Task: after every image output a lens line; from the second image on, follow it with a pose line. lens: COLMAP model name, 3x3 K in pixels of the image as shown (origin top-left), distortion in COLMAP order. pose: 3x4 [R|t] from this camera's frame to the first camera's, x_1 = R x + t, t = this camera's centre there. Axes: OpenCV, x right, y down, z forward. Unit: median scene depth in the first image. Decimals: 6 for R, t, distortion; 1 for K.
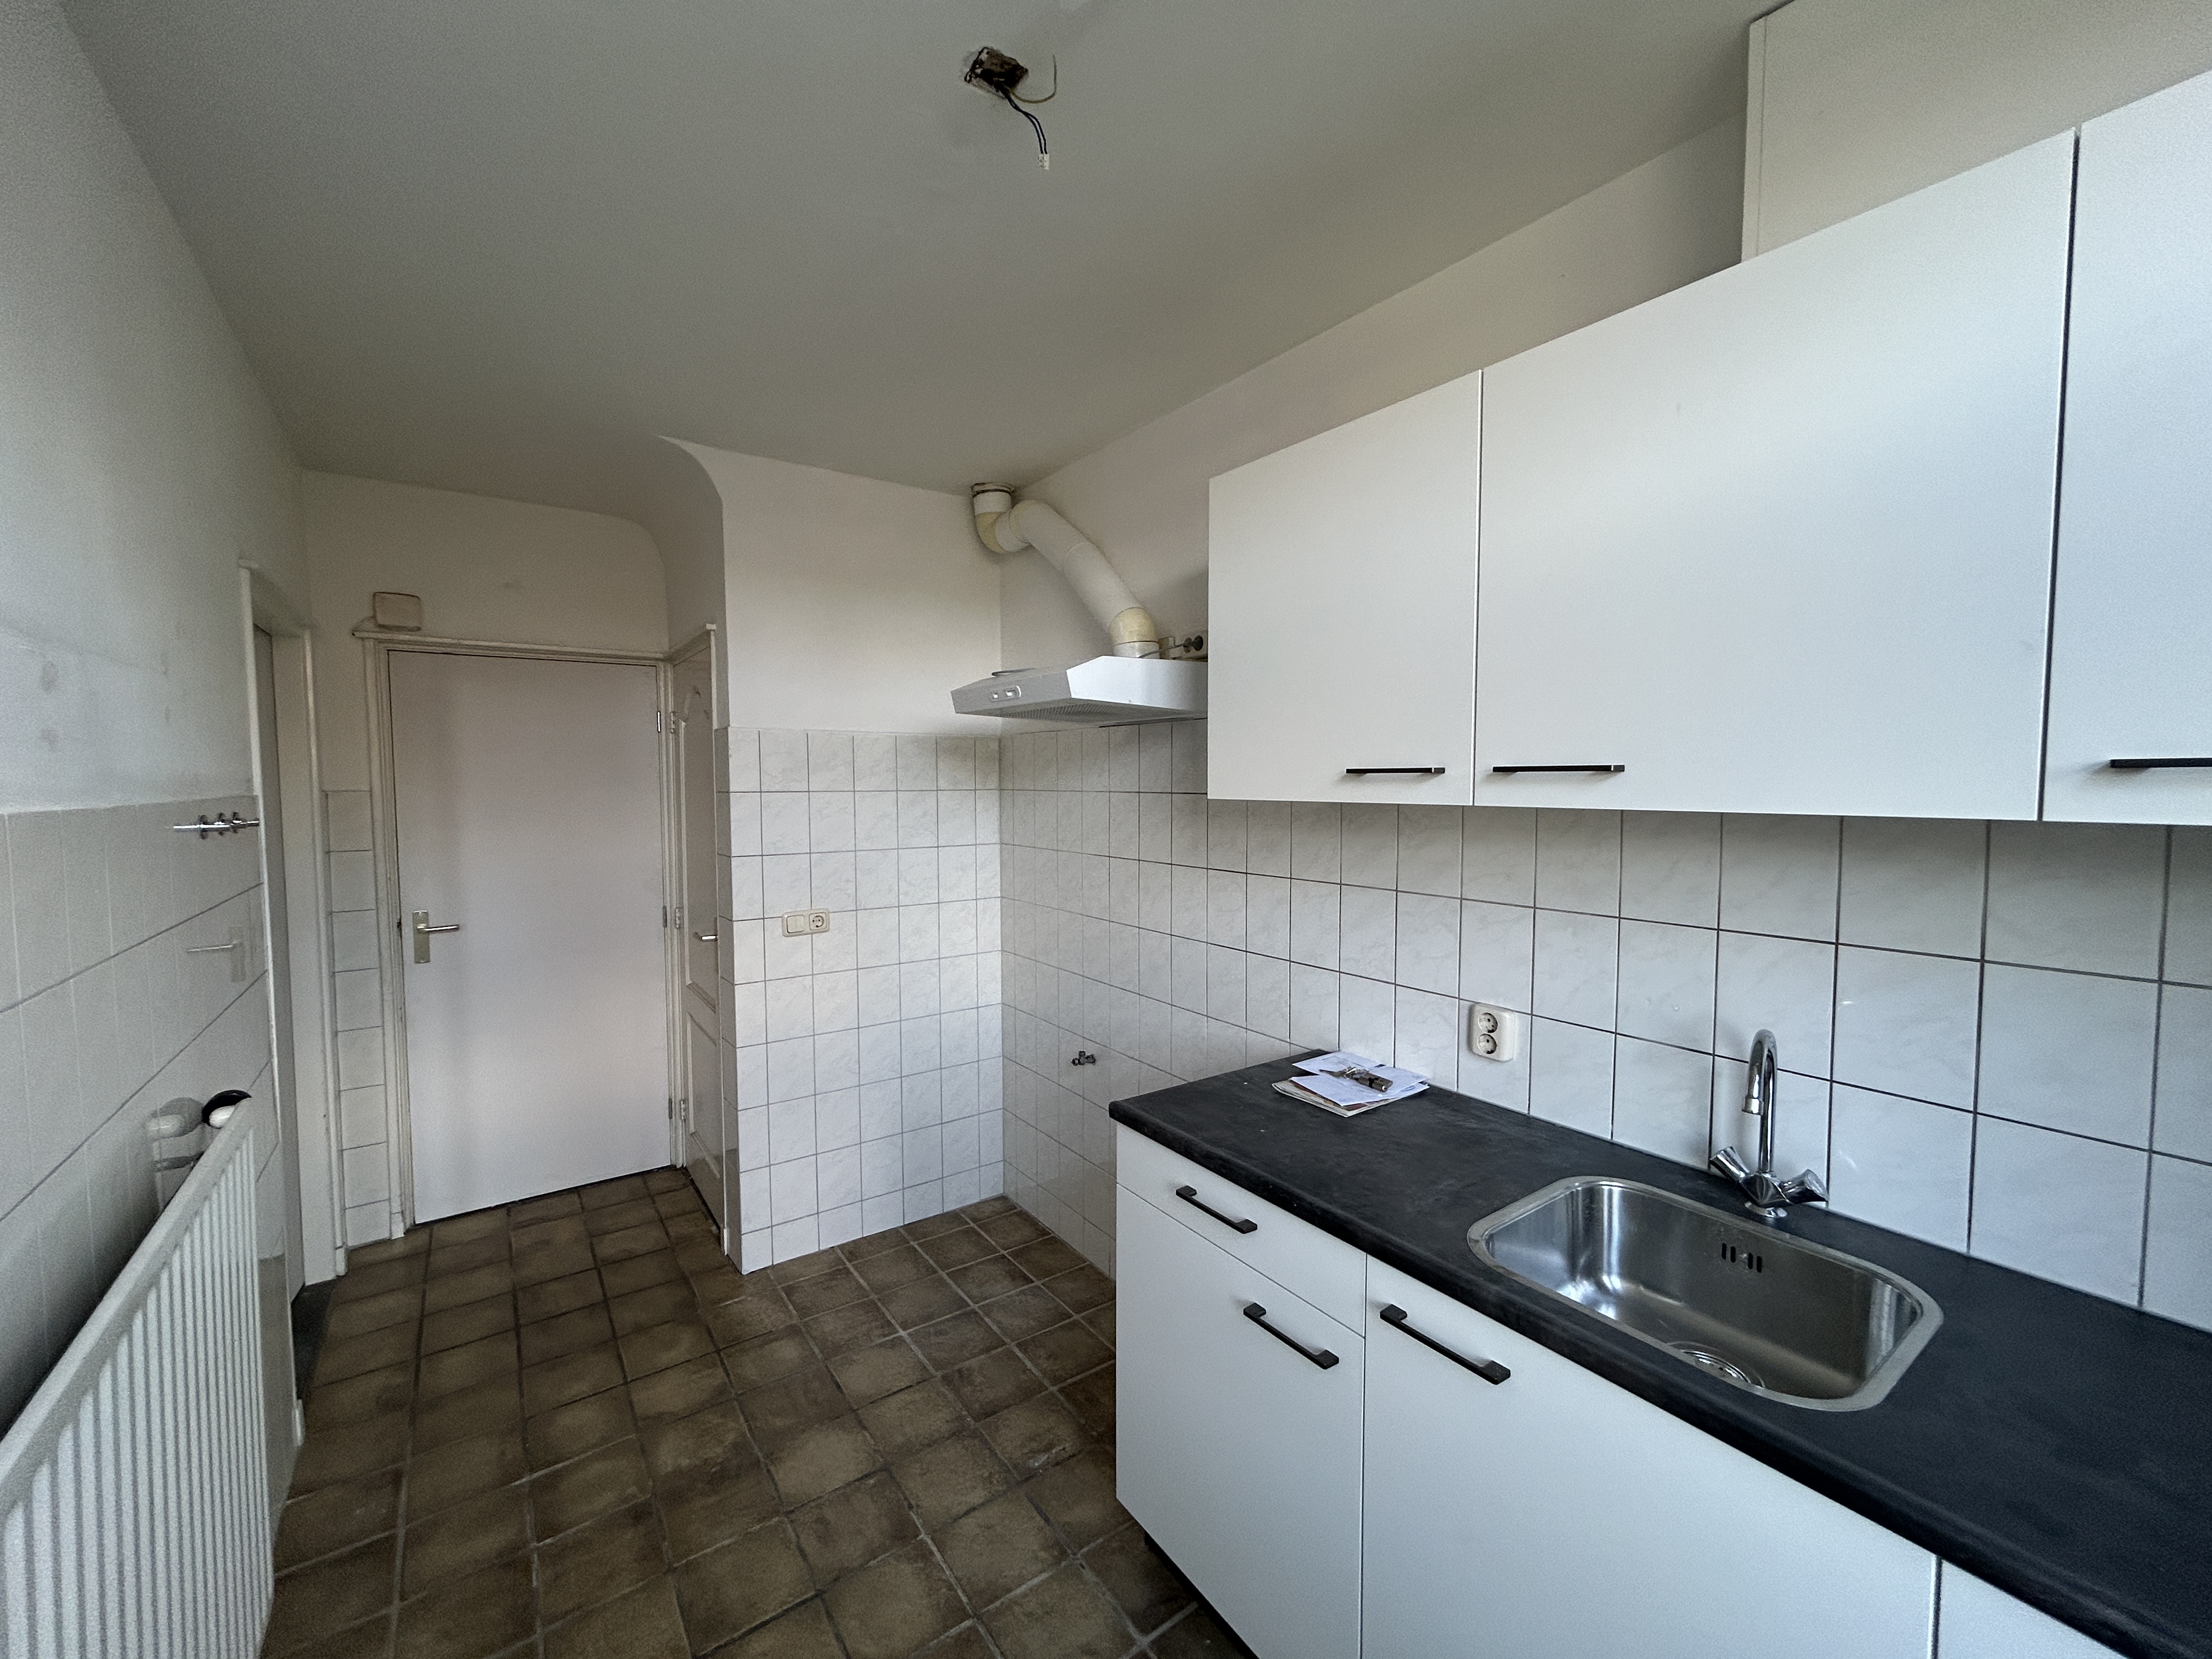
lens RADIAL K [[885.2, 0, 1116.4], [0, 885.2, 822.1], [0, 0, 1]] dist [-0.001163, -0.000050]
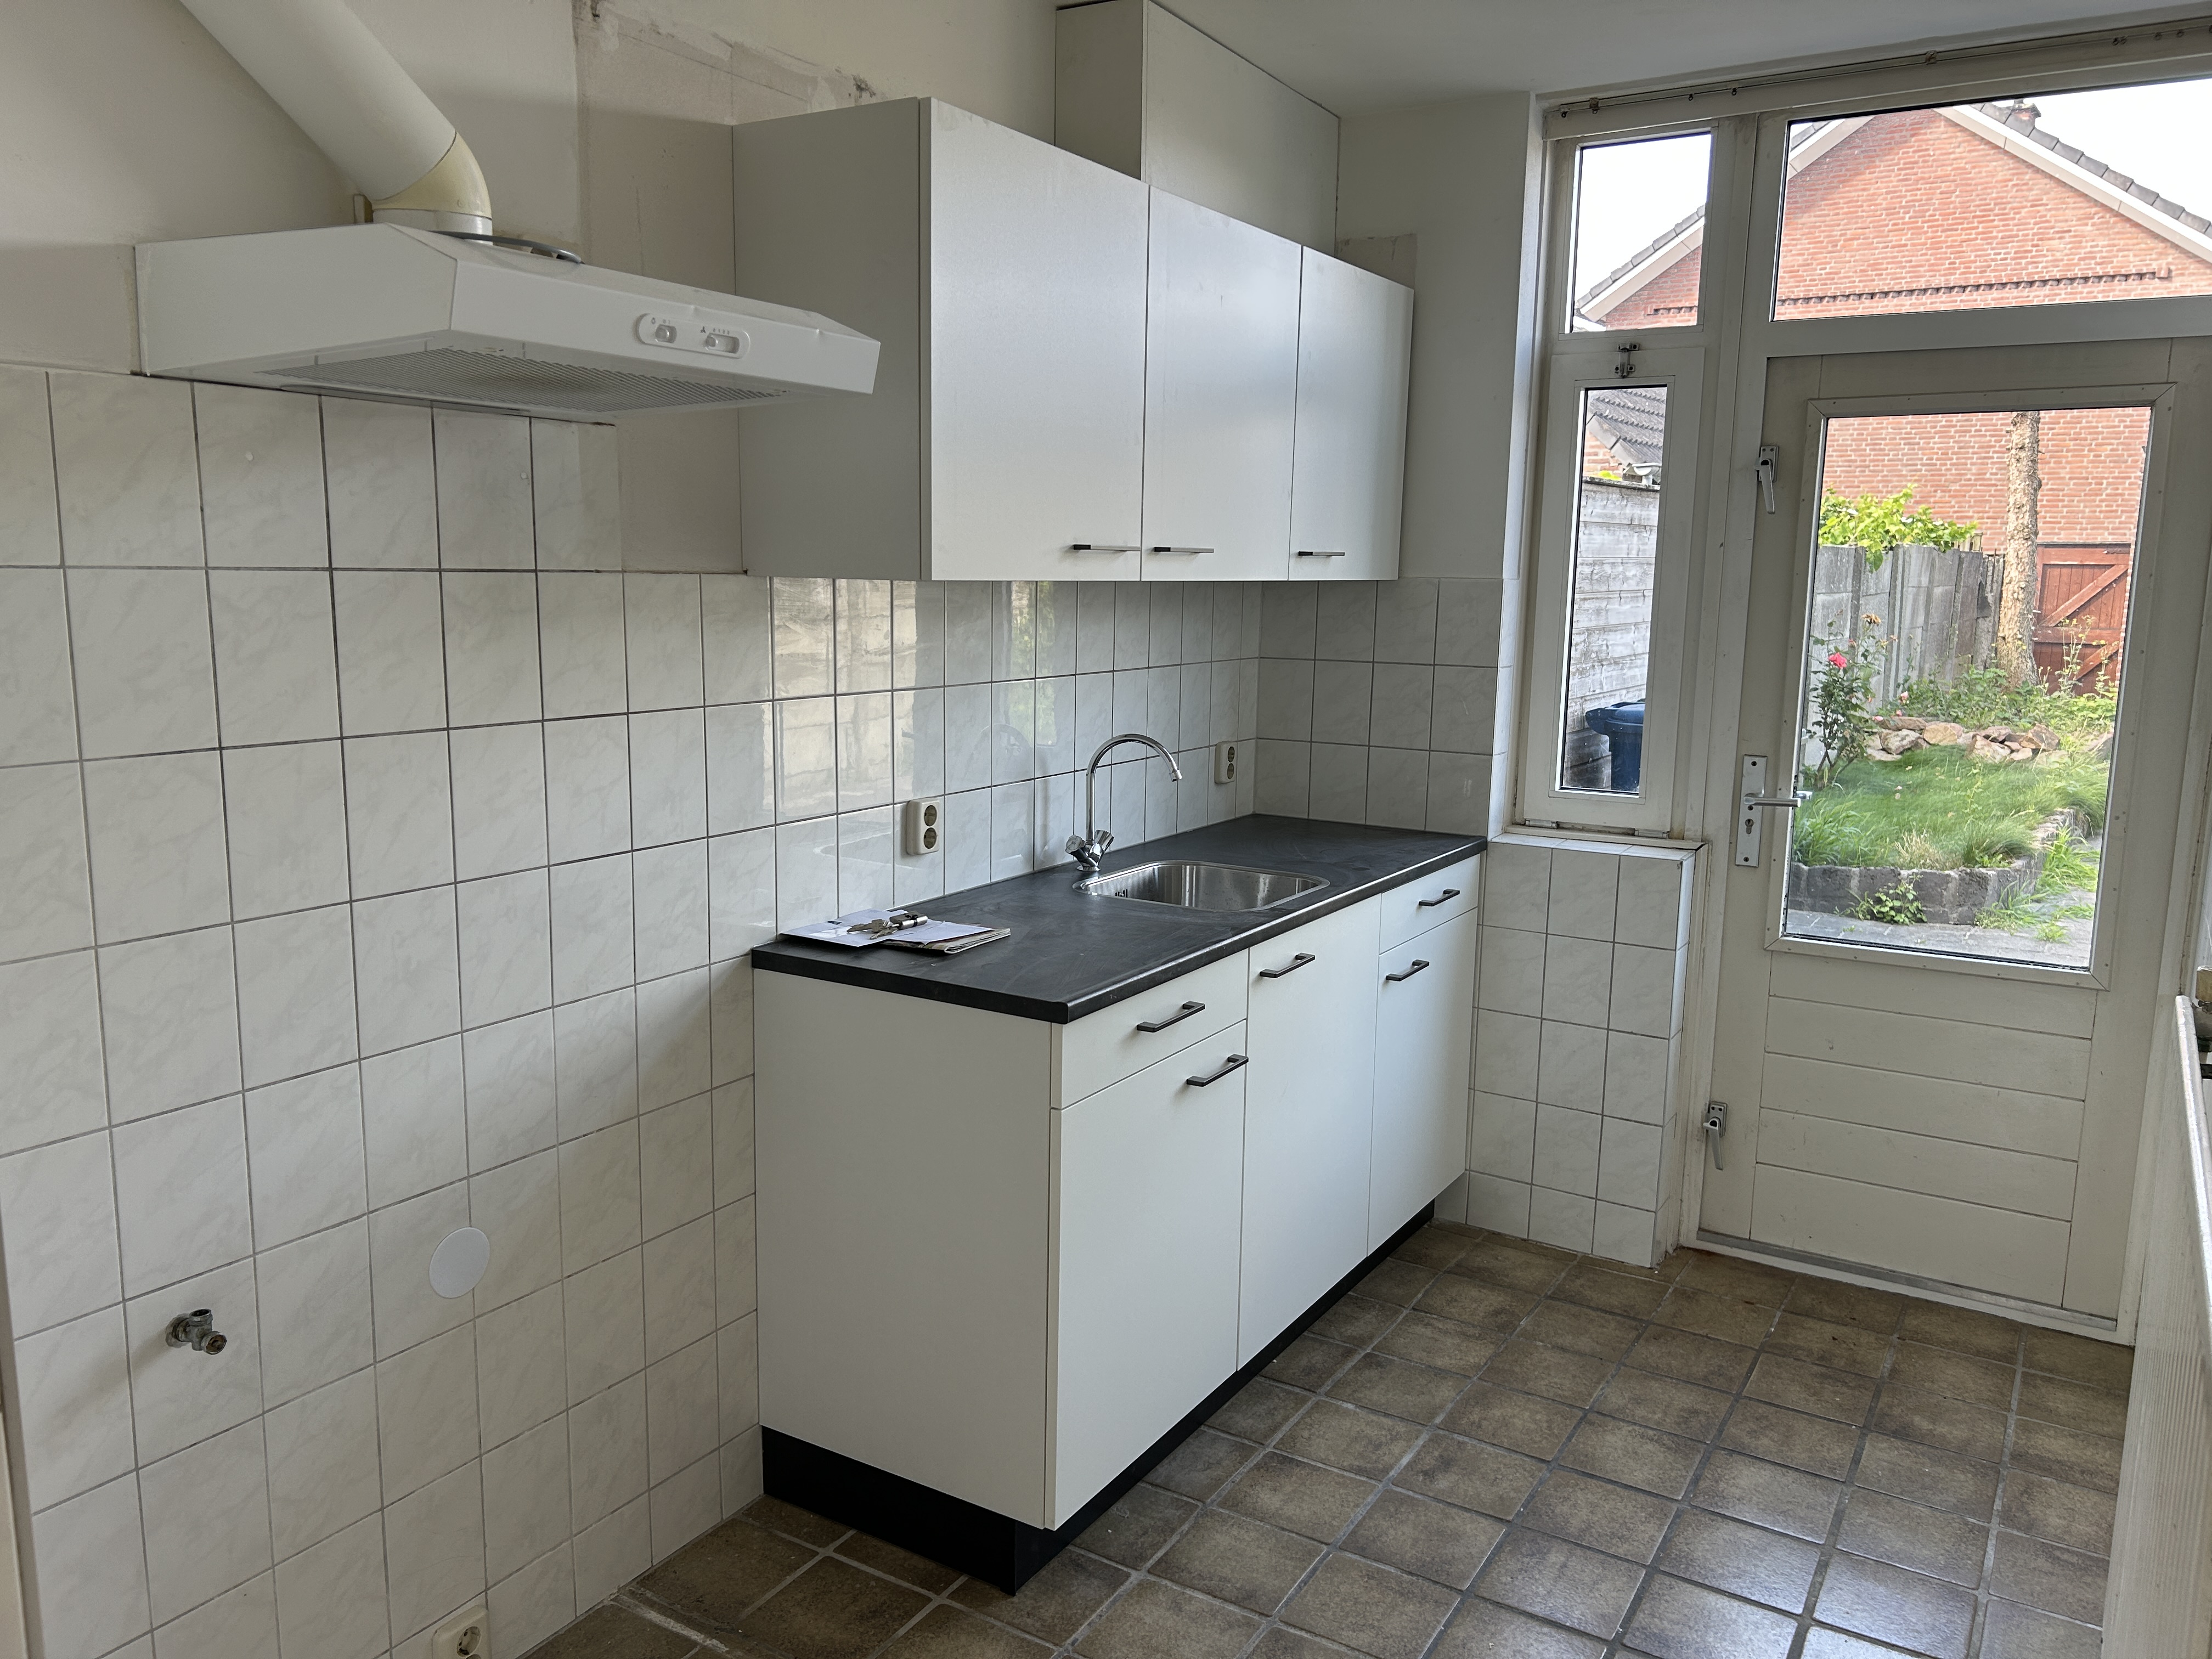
lens RADIAL K [[1690.4, 0, 1097.6], [0, 1690.4, 833.4], [0, 0, 1]] dist [0.034213, -0.018895]
pose [[-0.388762, -0.153088, 0.908531, -1.098280], [0.025162, 0.983967, 0.176566, -0.057418], [-0.920995, 0.091503, -0.378677, 1.300380]]
